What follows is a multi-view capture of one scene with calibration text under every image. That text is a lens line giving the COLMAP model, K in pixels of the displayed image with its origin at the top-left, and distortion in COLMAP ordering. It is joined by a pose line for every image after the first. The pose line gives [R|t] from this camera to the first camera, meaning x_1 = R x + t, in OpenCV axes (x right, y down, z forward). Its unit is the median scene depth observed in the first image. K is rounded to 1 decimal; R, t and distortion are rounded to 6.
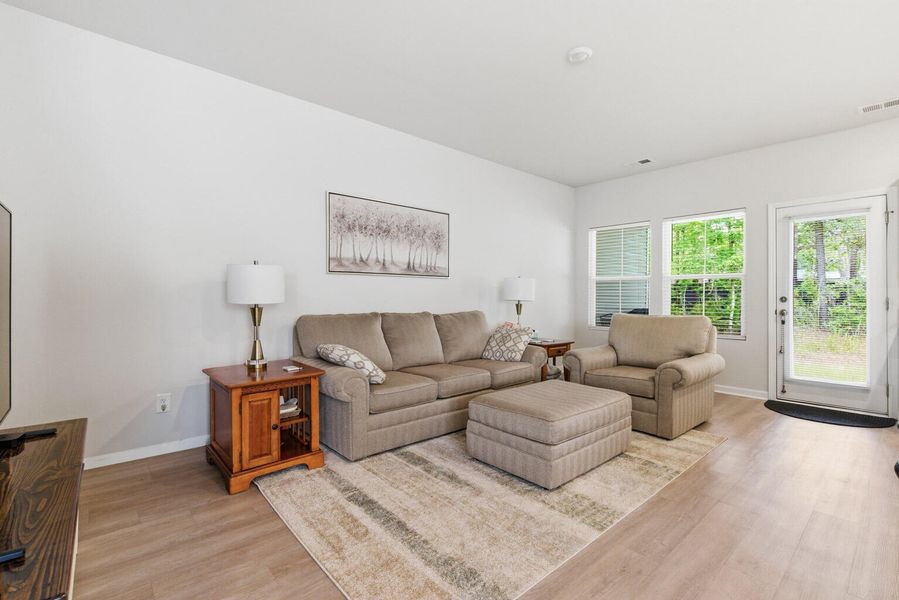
lens RADIAL K [[407.2, 0, 447.3], [0, 407.2, 299.2], [0, 0, 1]] dist [0.007364, -0.004073]
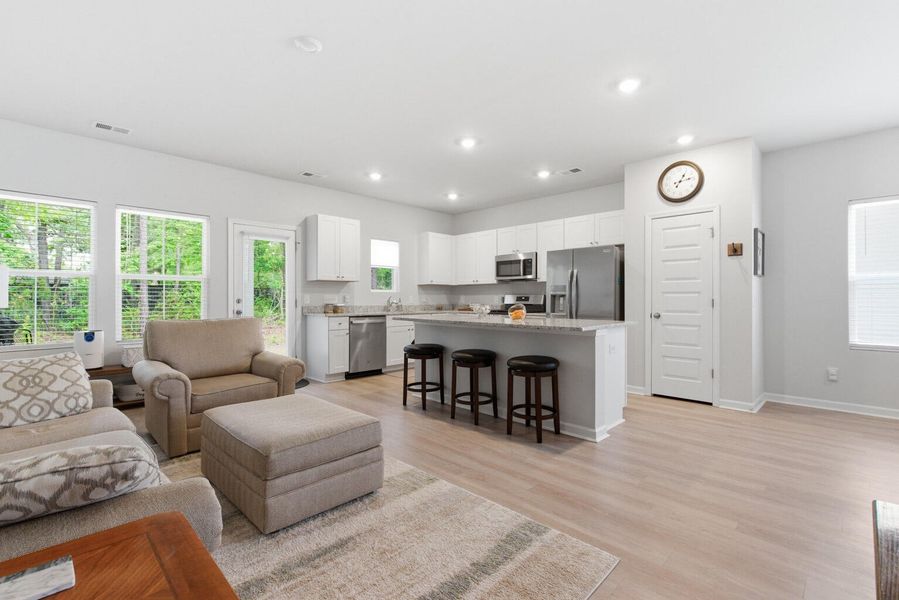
lens RADIAL K [[407.2, 0, 451.0], [0, 407.2, 298.3], [0, 0, 1]] dist [0.007364, -0.004073]
pose [[-0.076812, -0.001996, 0.997044, -0.446719], [0.005422, 0.999982, 0.002420, -0.007710], [-0.997031, 0.005592, -0.076800, 0.510833]]
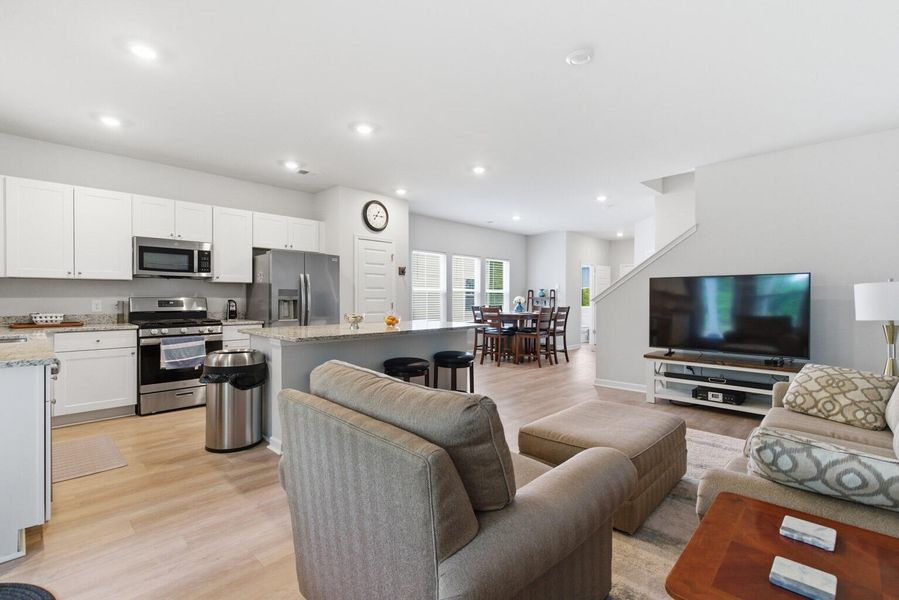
lens RADIAL K [[407.2, 0, 446.8], [0, 407.2, 301.7], [0, 0, 1]] dist [0.007364, -0.004073]
pose [[-0.997359, -0.007075, -0.072285, 0.480505], [-0.008278, 0.999832, 0.016351, -0.031272], [0.072157, 0.016906, -0.997250, 1.333339]]
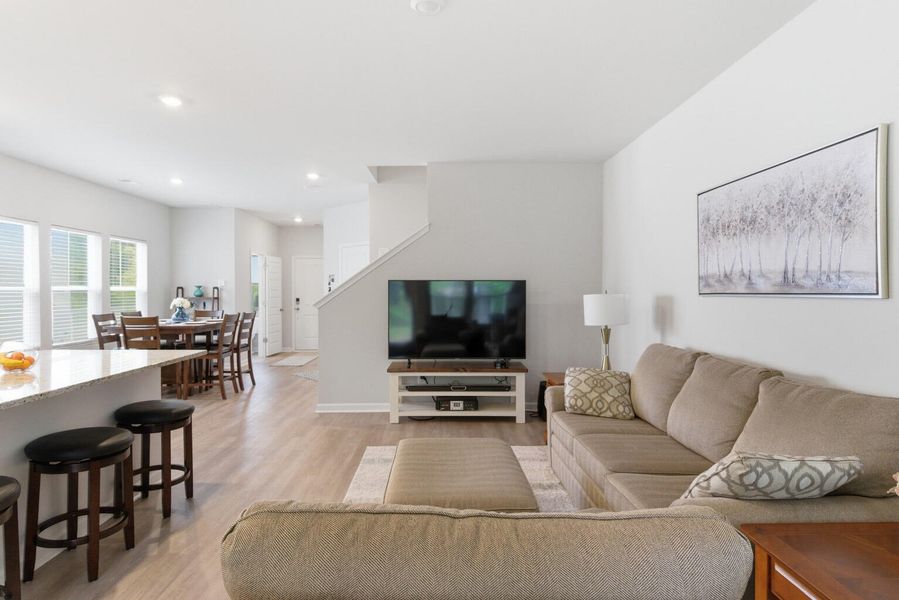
lens RADIAL K [[501.0, 0, 446.6], [0, 501.0, 299.9], [0, 0, 1]] dist [0.018670, -0.009551]
pose [[-0.644937, 0.006608, -0.764207, 0.687998], [-0.010814, 0.999784, 0.017771, -0.060737], [0.764159, 0.019725, -0.644726, 1.115042]]
